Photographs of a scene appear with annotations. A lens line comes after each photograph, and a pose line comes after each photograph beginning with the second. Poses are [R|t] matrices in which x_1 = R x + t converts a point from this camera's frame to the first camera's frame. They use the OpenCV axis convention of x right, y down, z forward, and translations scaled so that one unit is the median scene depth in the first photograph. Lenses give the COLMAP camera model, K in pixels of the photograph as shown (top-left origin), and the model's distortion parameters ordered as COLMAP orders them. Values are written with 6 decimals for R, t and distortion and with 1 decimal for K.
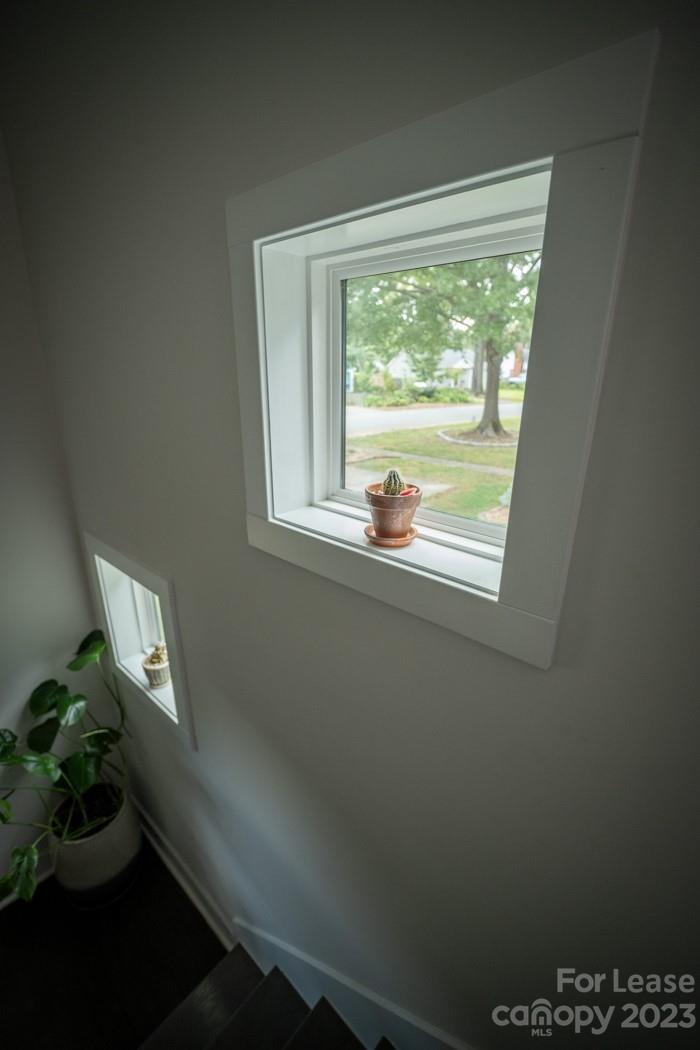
lens RADIAL K [[450.1, 0, 351.4], [0, 450.1, 530.4], [0, 0, 1]] dist [-0.012019, 0.000035]
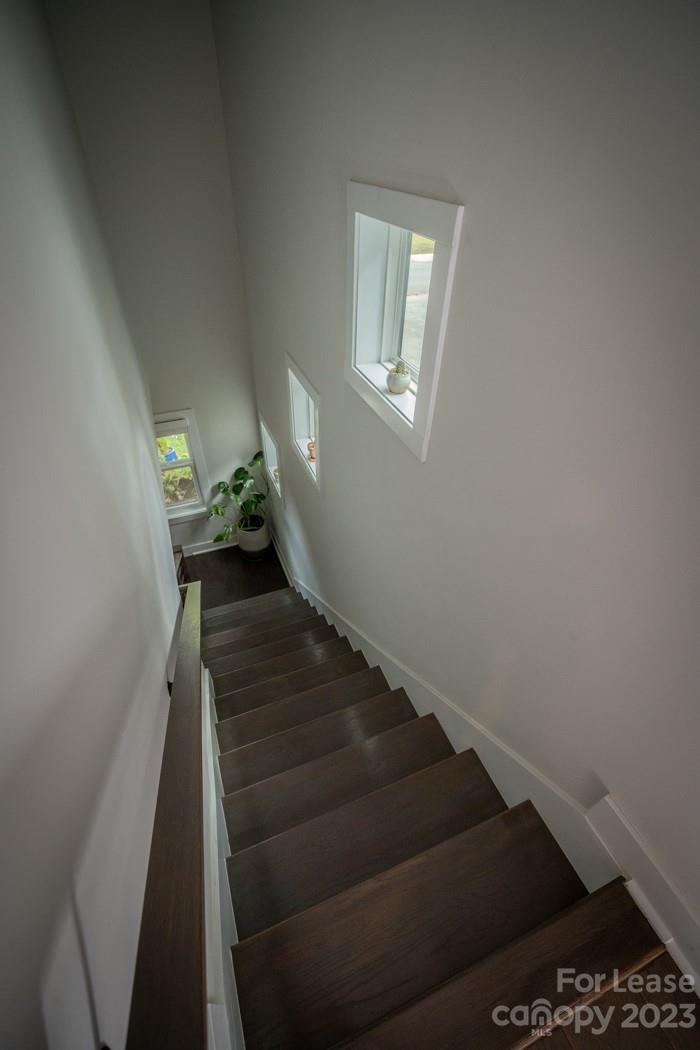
lens RADIAL K [[450.1, 0, 345.5], [0, 450.1, 524.7], [0, 0, 1]] dist [-0.012019, 0.000035]
pose [[0.894914, 0.300668, -0.329740, 0.684047], [-0.162167, 0.907536, 0.387401, -0.397457], [0.415730, -0.293218, 0.860925, -0.901462]]
